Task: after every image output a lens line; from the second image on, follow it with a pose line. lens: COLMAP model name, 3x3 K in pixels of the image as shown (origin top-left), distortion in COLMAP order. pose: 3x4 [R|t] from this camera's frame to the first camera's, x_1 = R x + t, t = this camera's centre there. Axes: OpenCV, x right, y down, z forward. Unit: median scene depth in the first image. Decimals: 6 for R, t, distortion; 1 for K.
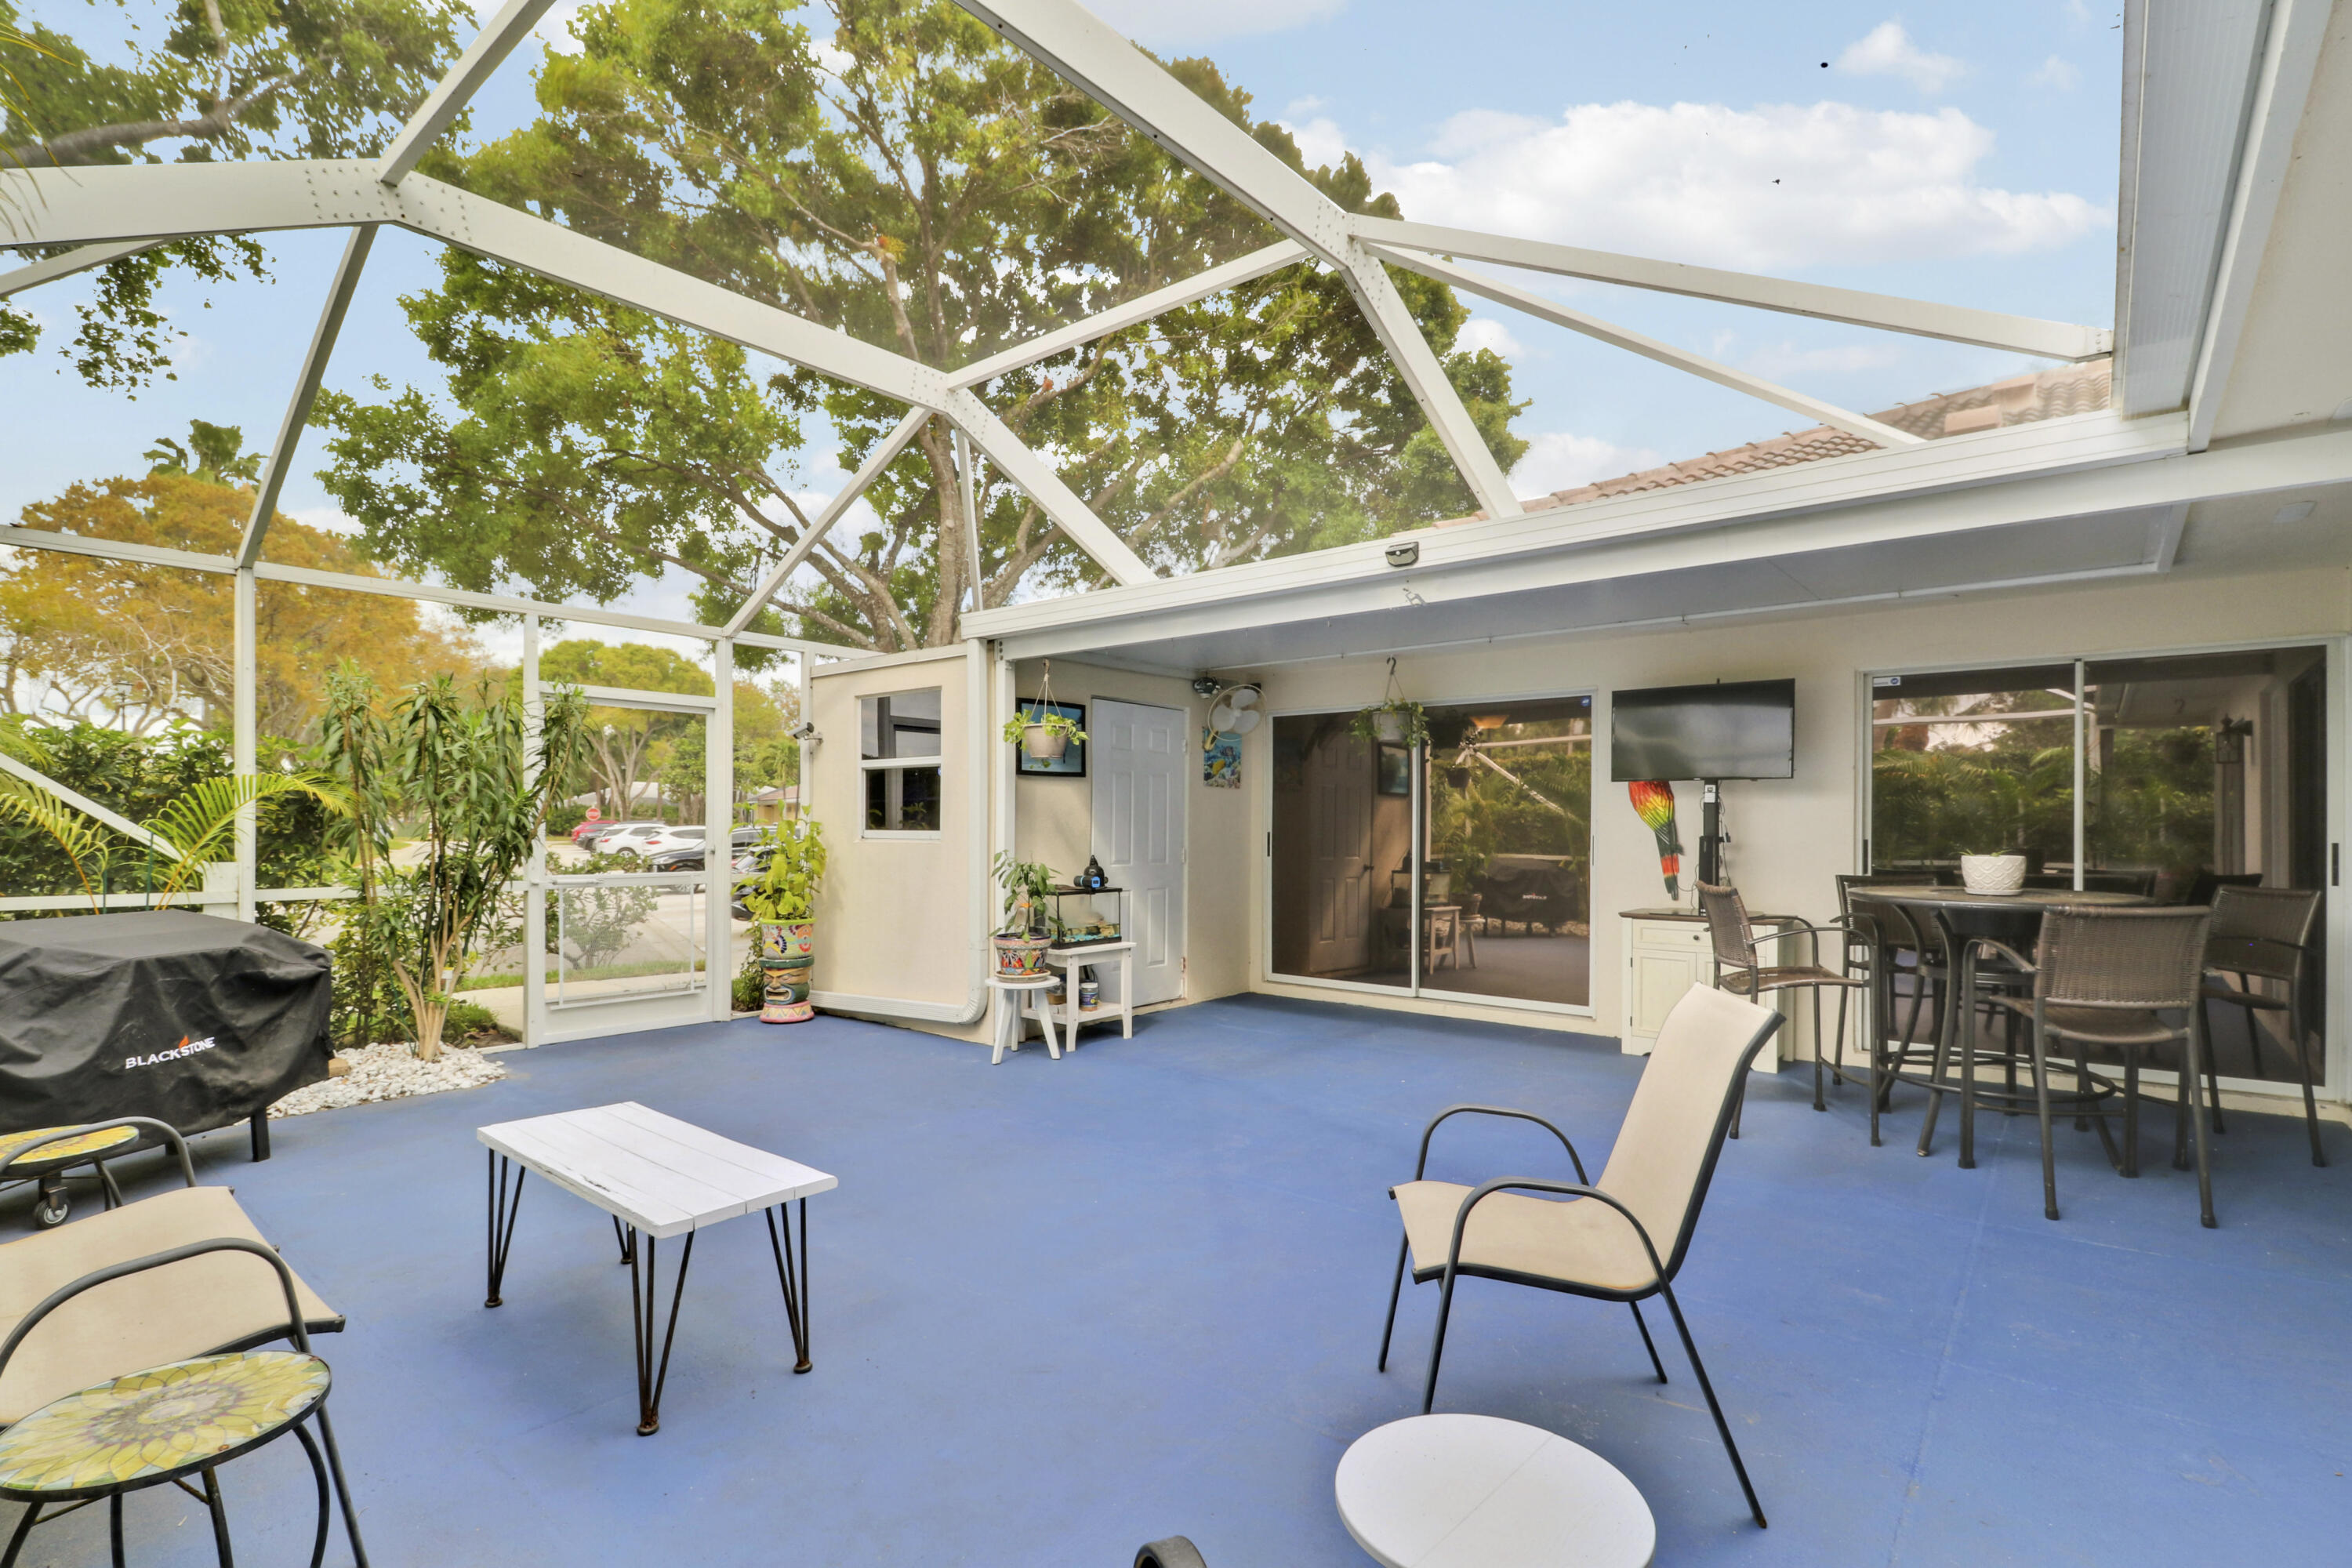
lens RADIAL K [[1128.5, 0, 1161.3], [0, 1128.5, 799.1], [0, 0, 1]] dist [0.010389, -0.009535]
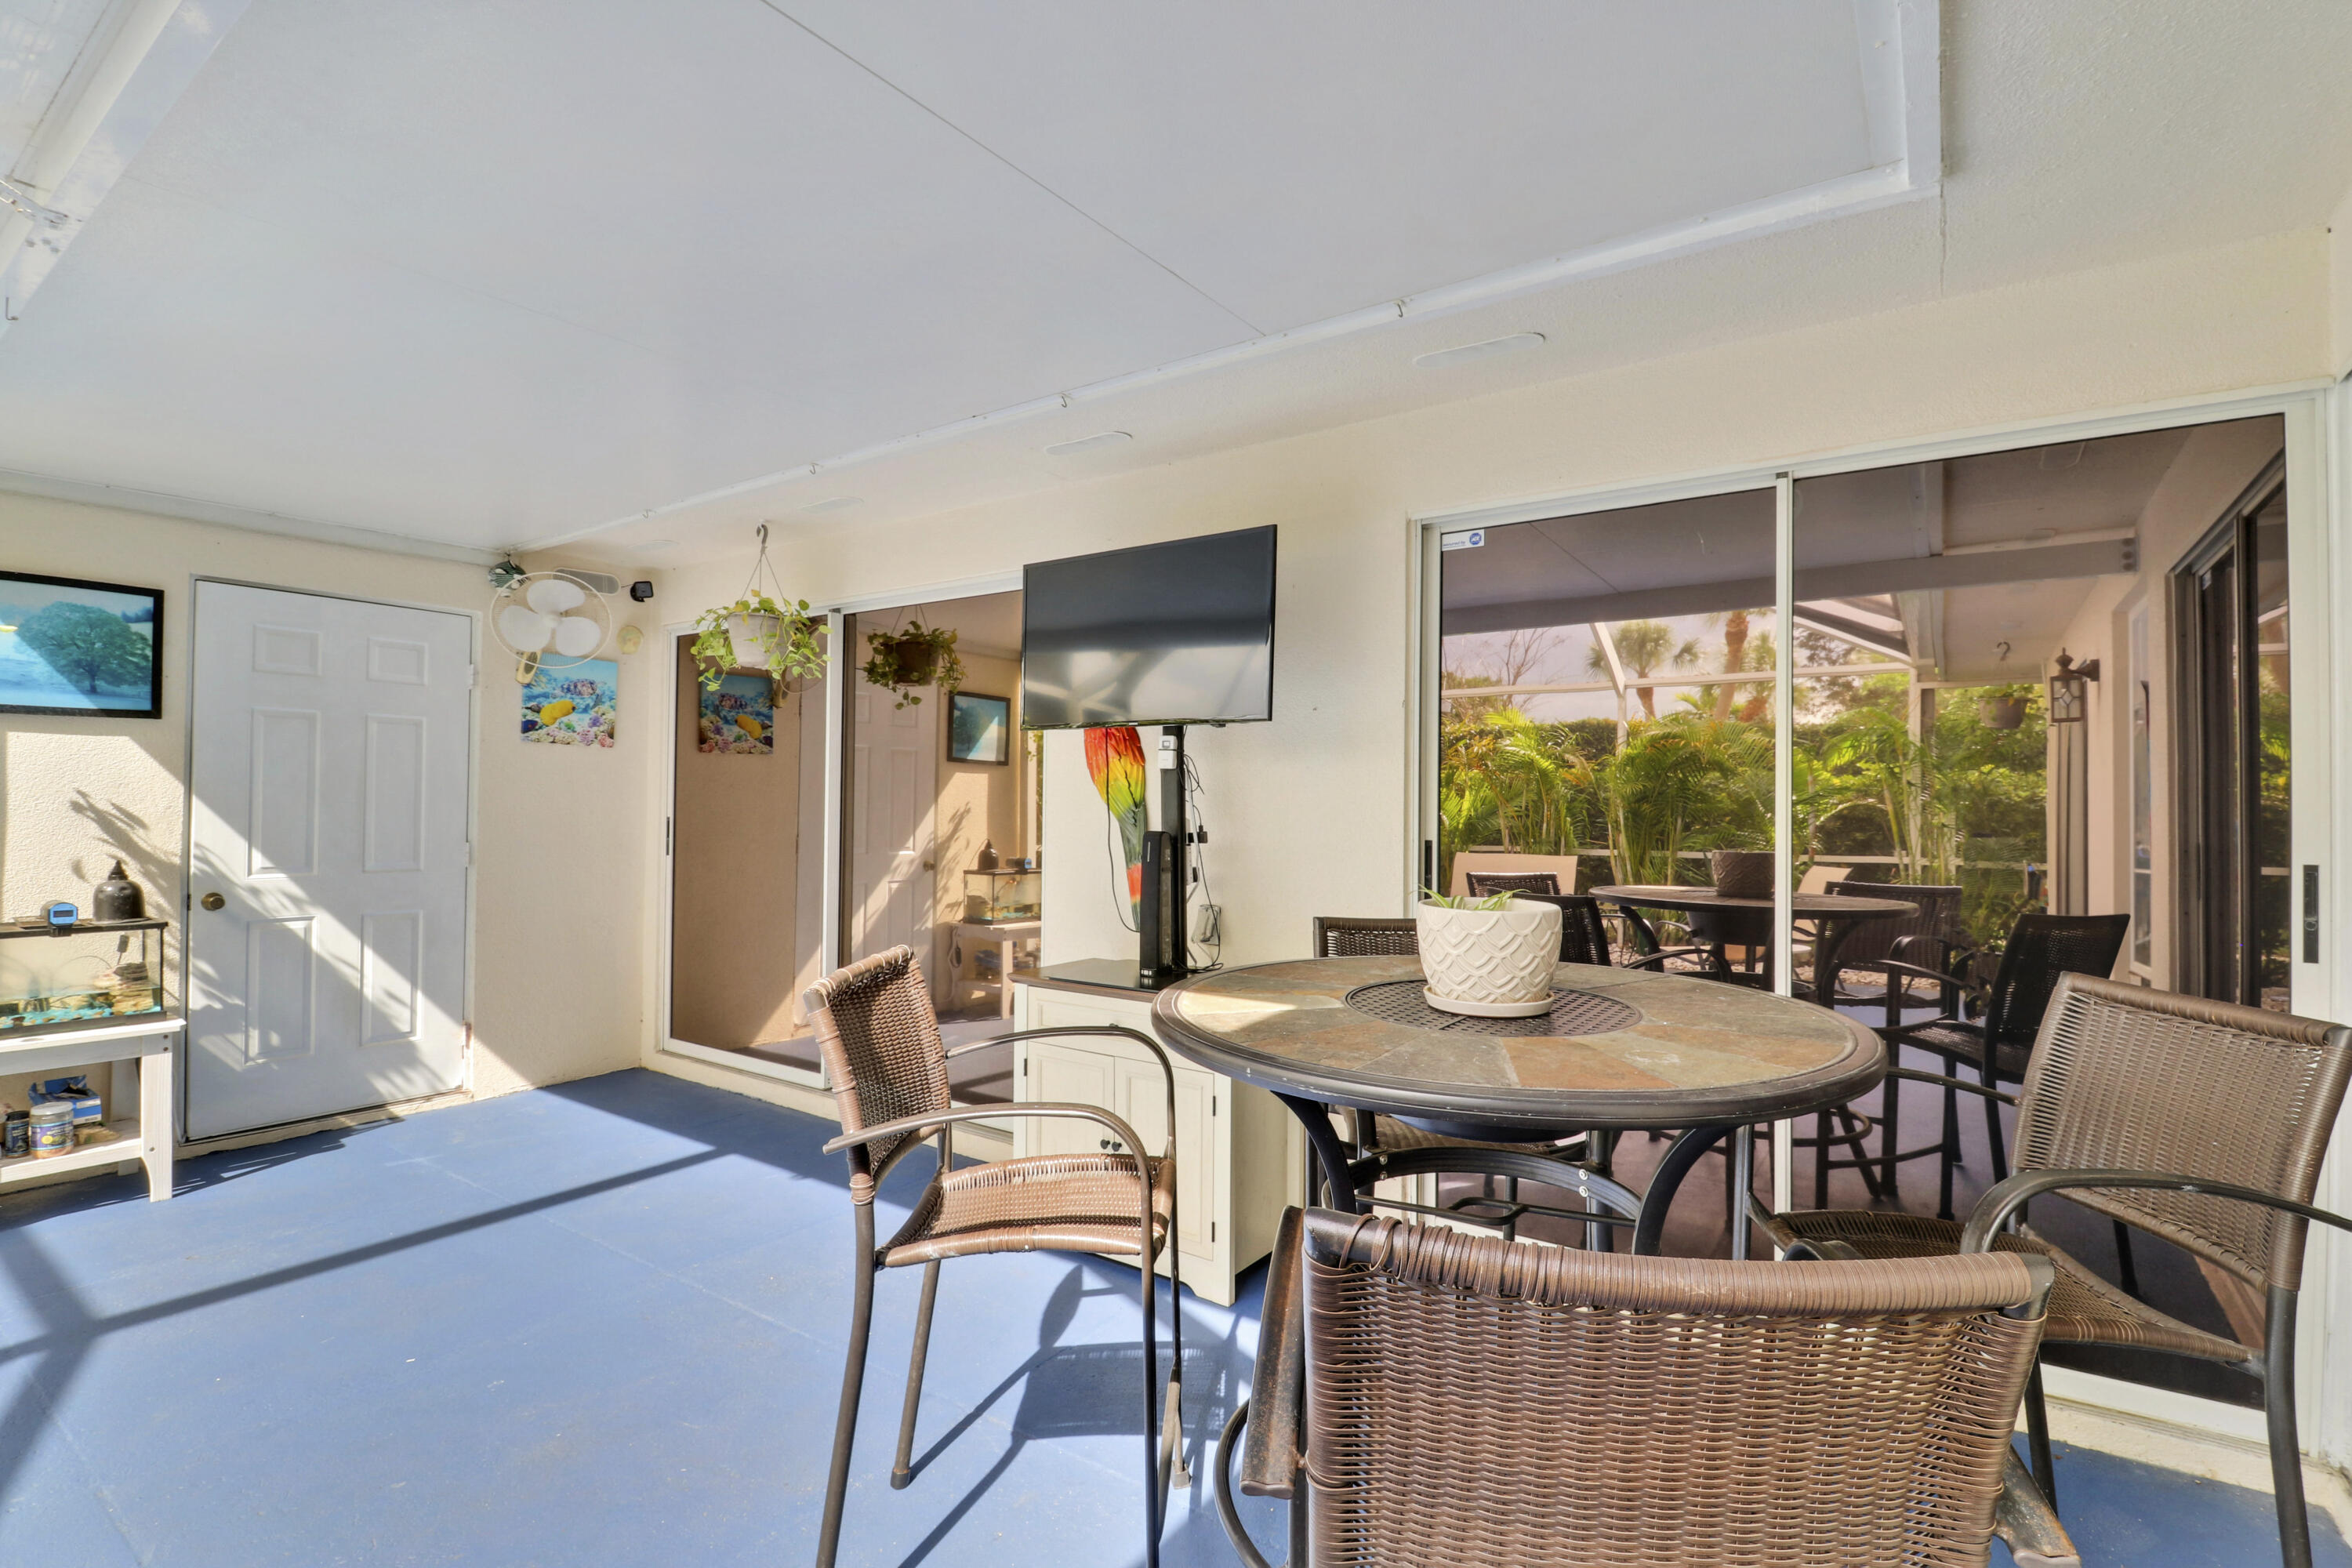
lens RADIAL K [[1100.8, 0, 1175.7], [0, 1100.8, 782.5], [0, 0, 1]] dist [0.003526, -0.010906]
pose [[0.996801, 0.007182, 0.079604, 0.369455], [-0.007544, 0.999963, 0.004250, 0.005588], [-0.079570, -0.004837, 0.996818, 0.396520]]
